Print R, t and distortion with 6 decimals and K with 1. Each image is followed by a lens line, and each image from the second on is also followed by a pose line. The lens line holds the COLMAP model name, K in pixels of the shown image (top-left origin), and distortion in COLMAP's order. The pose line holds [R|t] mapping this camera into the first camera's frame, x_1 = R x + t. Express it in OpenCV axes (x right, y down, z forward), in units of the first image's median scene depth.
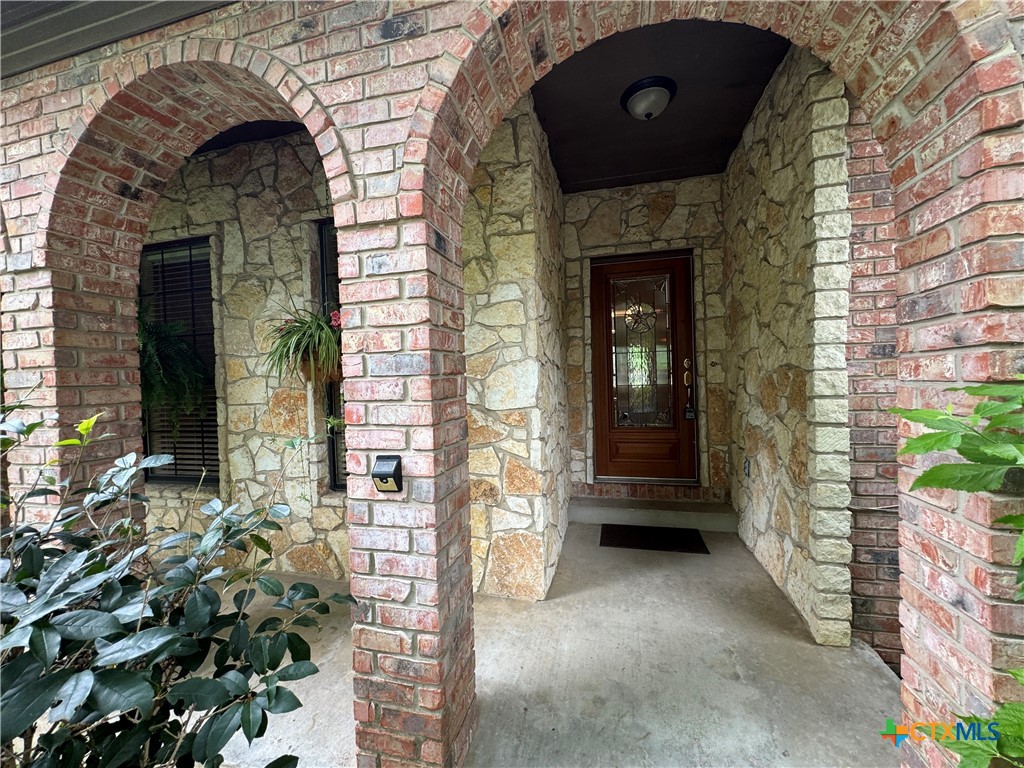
lens RADIAL K [[409.8, 0, 512.0], [0, 409.8, 384.0], [0, 0, 1]] dist [-0.003144, -0.000065]
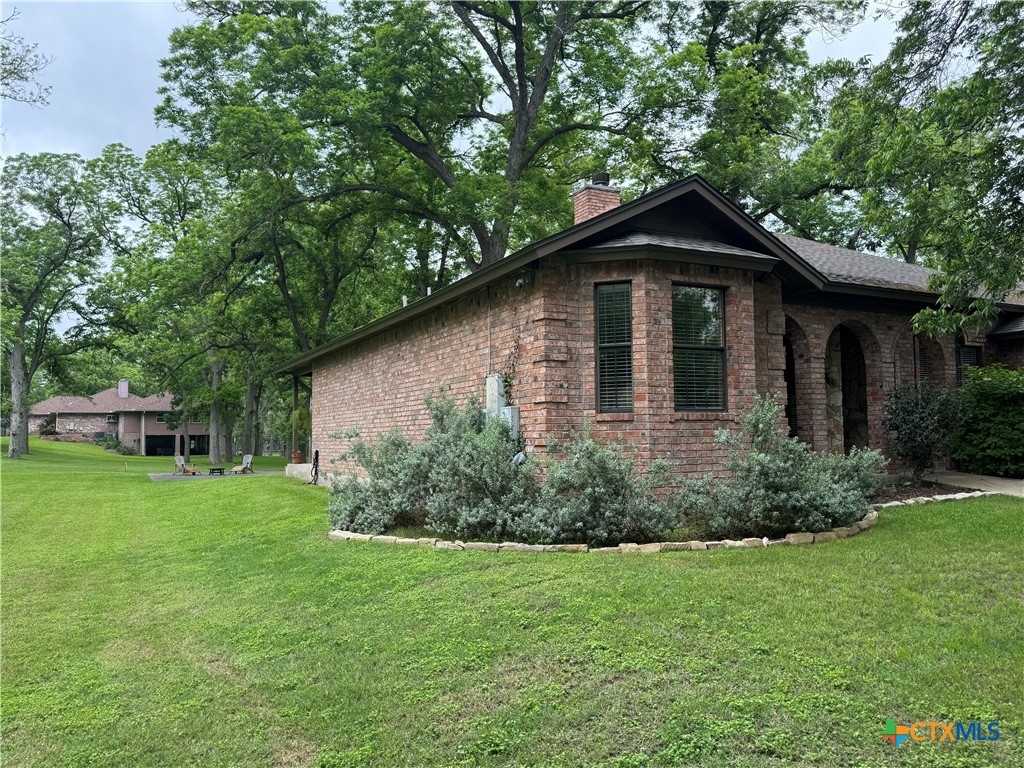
lens RADIAL K [[758.6, 0, 512.0], [0, 758.6, 384.0], [0, 0, 1]] dist [0.121584, -0.181158]
pose [[0.738187, 0.073039, 0.670630, -3.990600], [-0.000686, 0.994202, -0.107523, 0.363772], [-0.674596, 0.078912, 0.733958, -1.144586]]
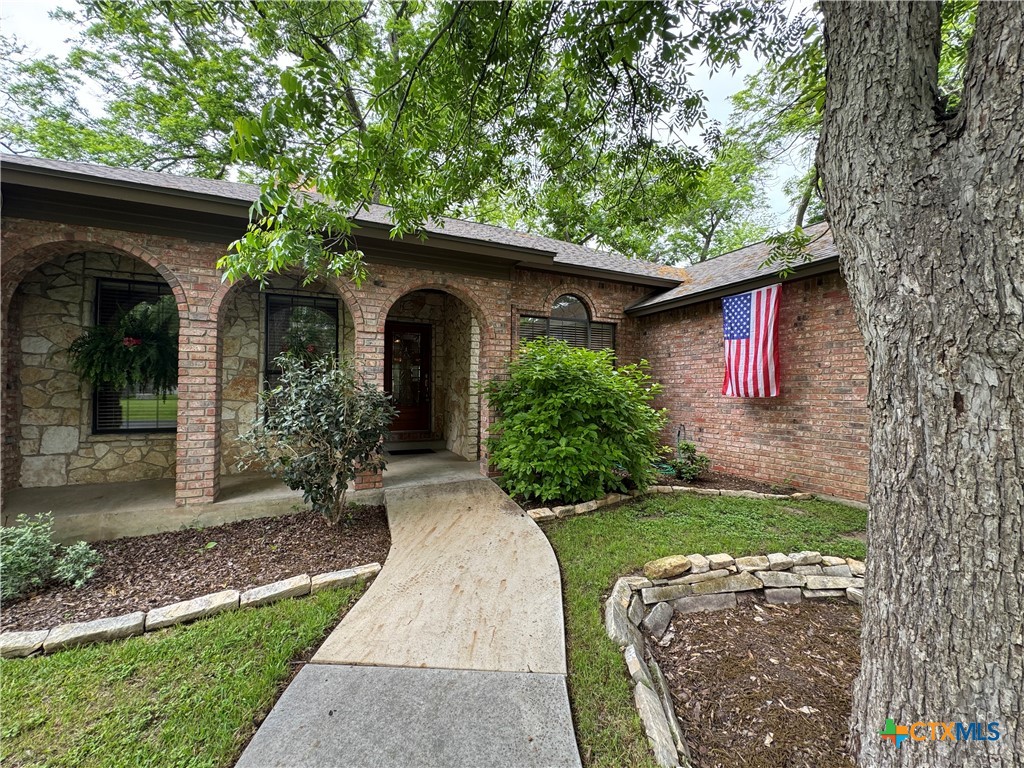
lens RADIAL K [[409.8, 0, 512.0], [0, 409.8, 384.0], [0, 0, 1]] dist [-0.003144, -0.000065]
pose [[0.775957, 0.047061, 0.629028, -0.624577], [-0.024455, 0.998708, -0.044552, 0.083309], [-0.630312, 0.019187, 0.776105, -1.029582]]
